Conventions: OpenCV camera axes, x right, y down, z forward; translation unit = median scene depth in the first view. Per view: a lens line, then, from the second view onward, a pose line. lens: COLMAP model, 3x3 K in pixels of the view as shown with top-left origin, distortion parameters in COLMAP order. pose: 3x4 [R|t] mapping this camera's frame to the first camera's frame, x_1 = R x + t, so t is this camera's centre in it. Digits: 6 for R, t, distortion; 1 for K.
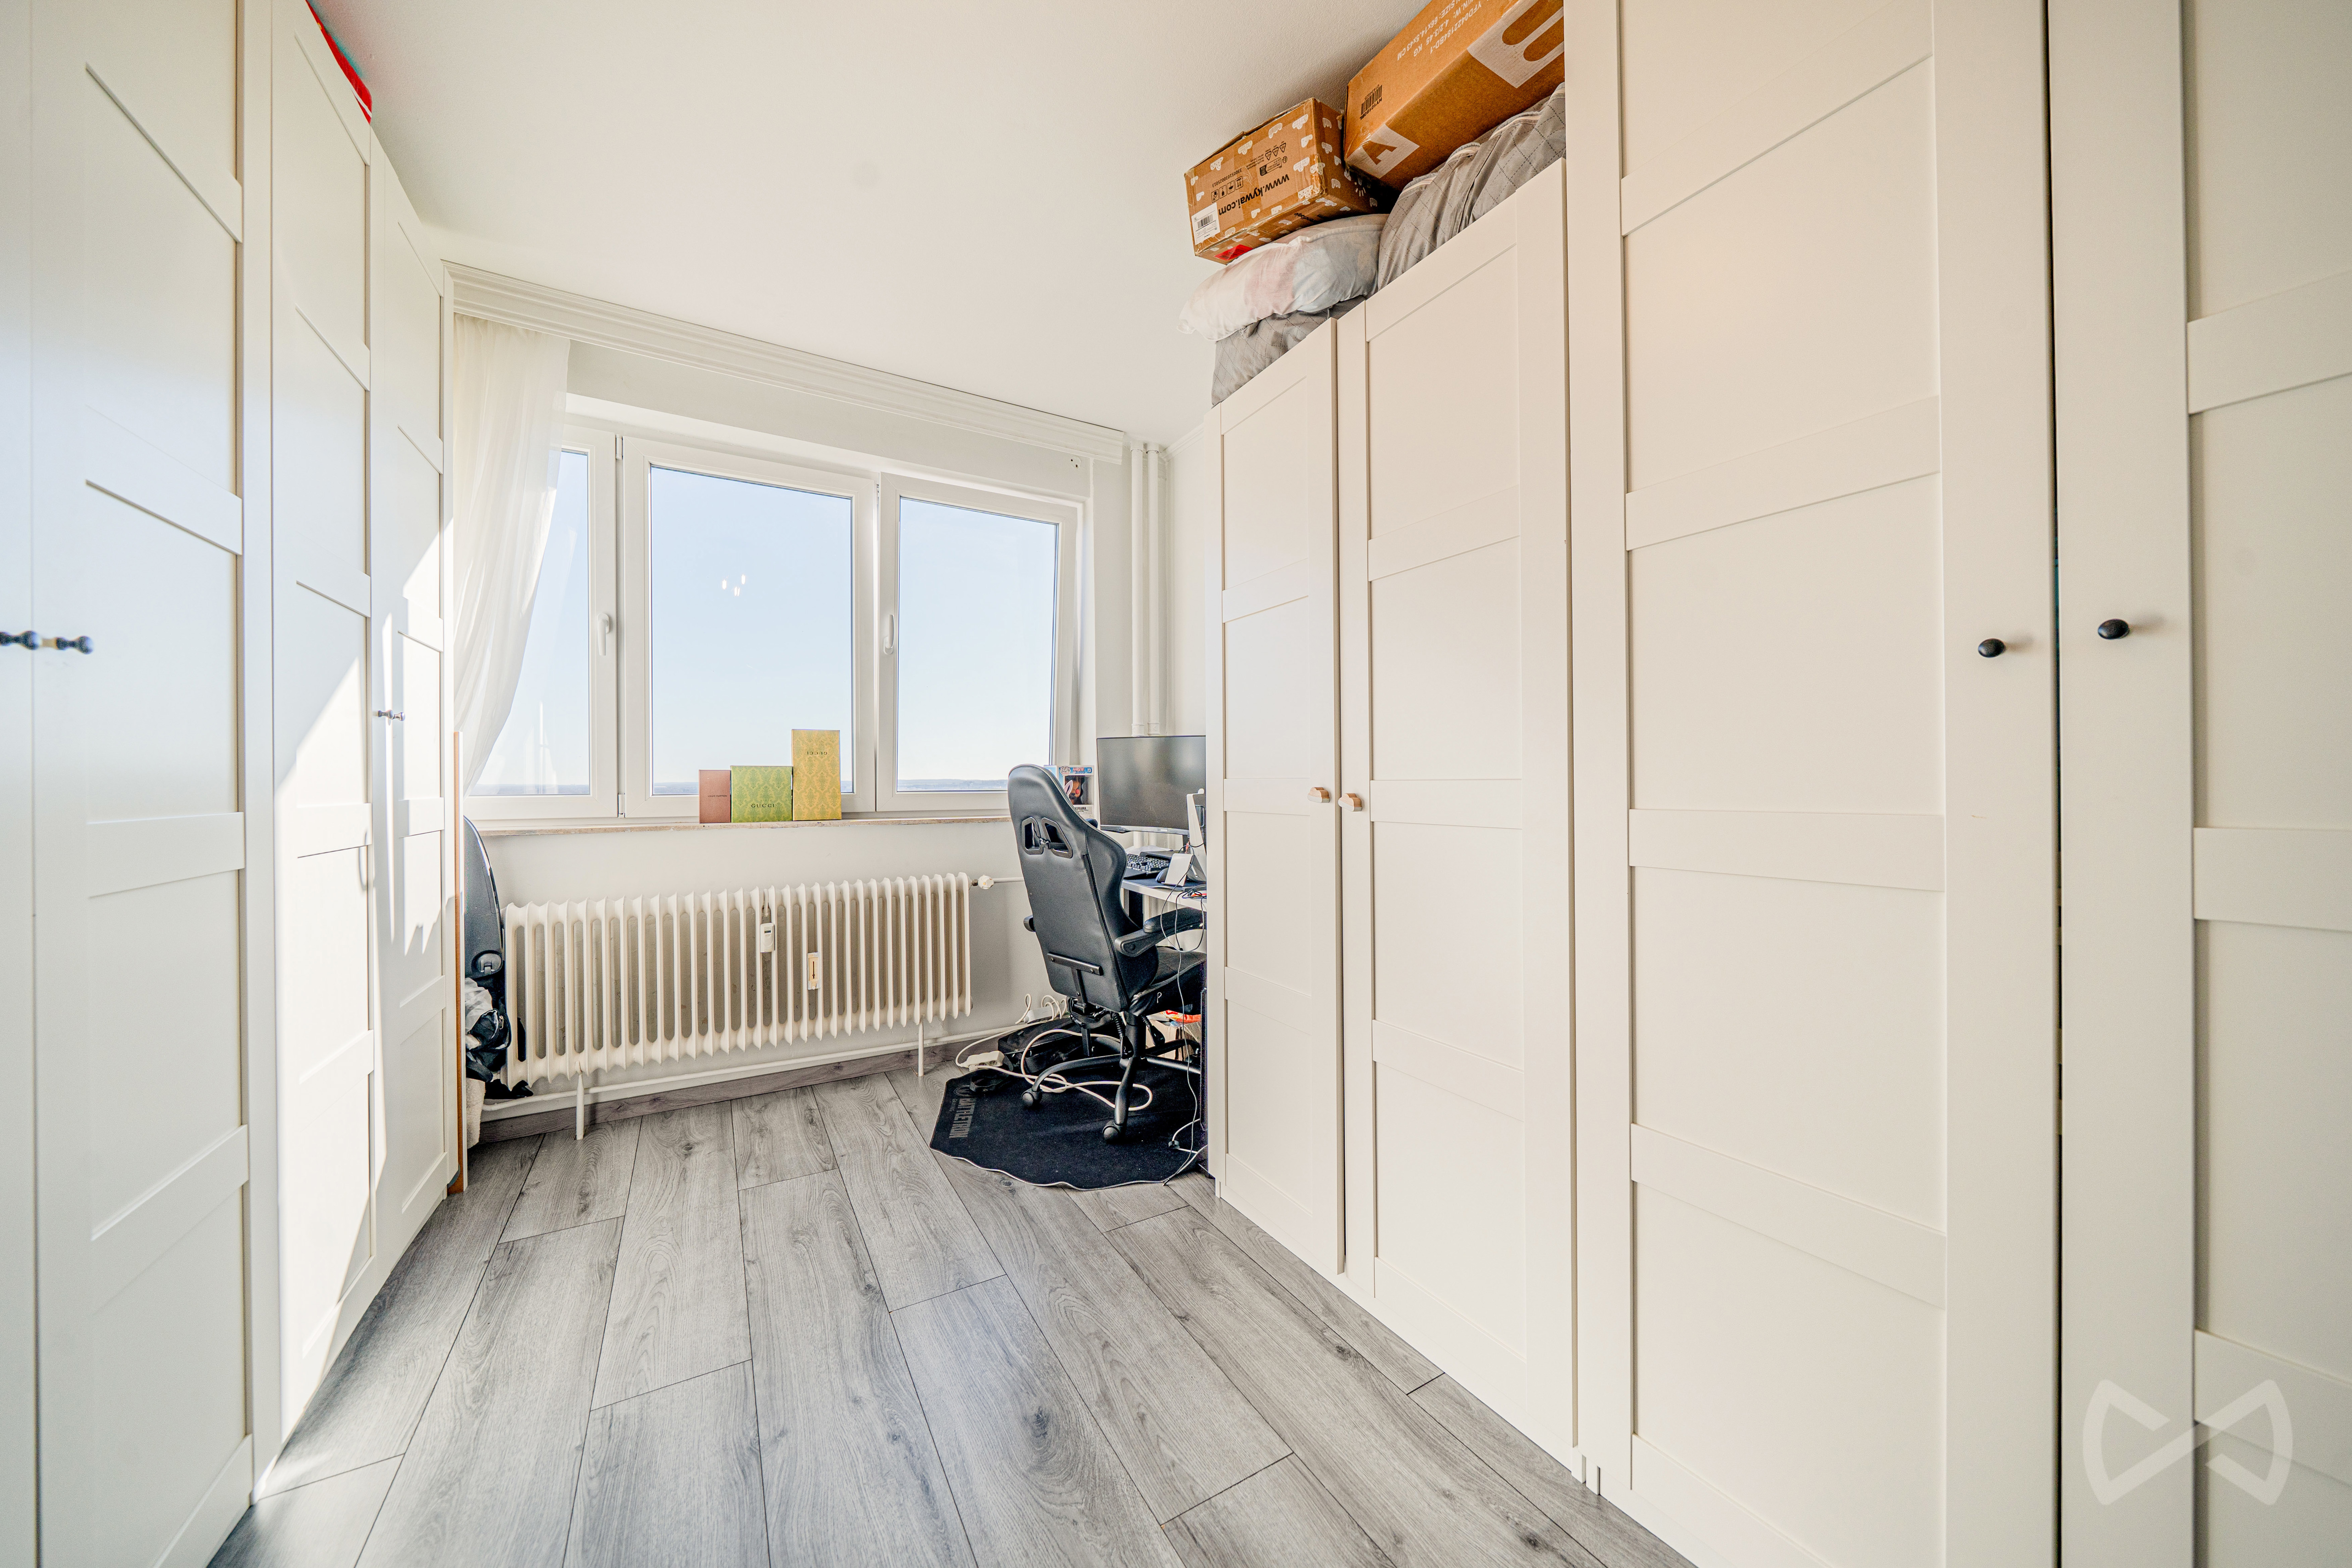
lens RADIAL K [[805.7, 0, 1184.5], [0, 805.7, 782.4], [0, 0, 1]] dist [-0.003192, -0.000405]
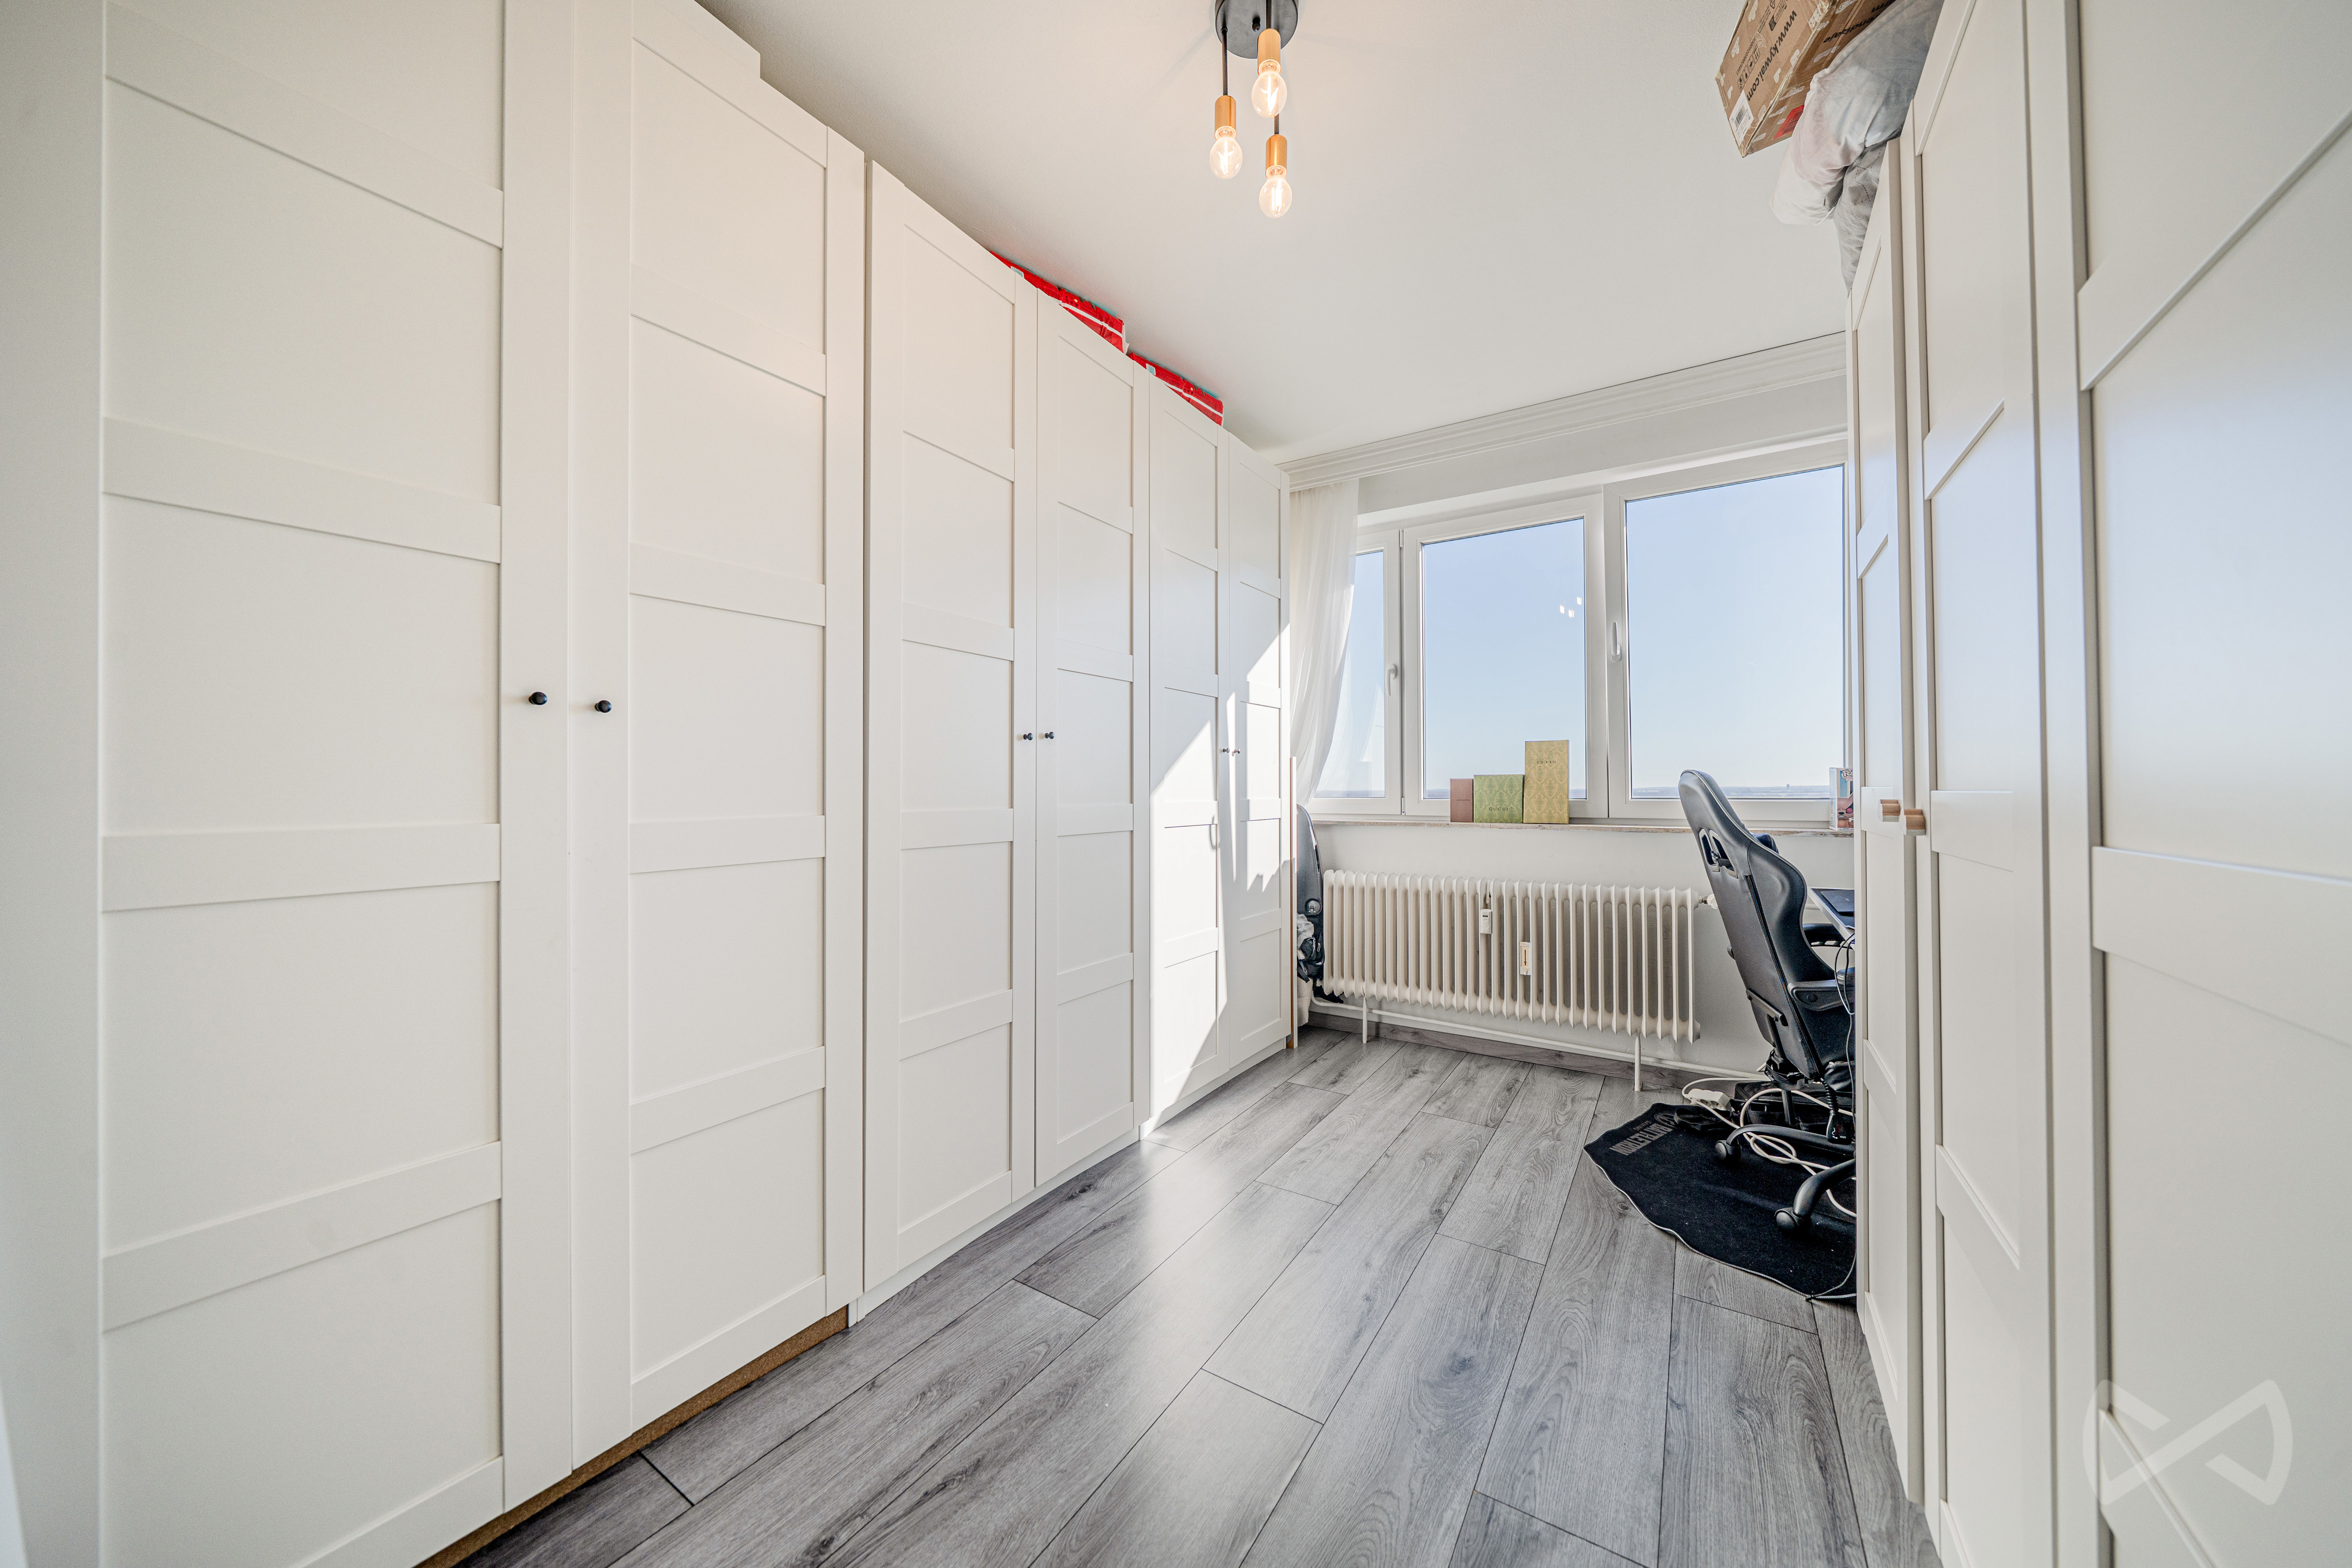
lens RADIAL K [[805.7, 0, 1172.6], [0, 805.7, 778.9], [0, 0, 1]] dist [-0.003192, -0.000405]
pose [[0.433904, -0.008217, -0.900922, 0.428886], [-0.001151, 0.999953, -0.009675, -0.003604], [0.900958, 0.005235, 0.433874, 0.097352]]
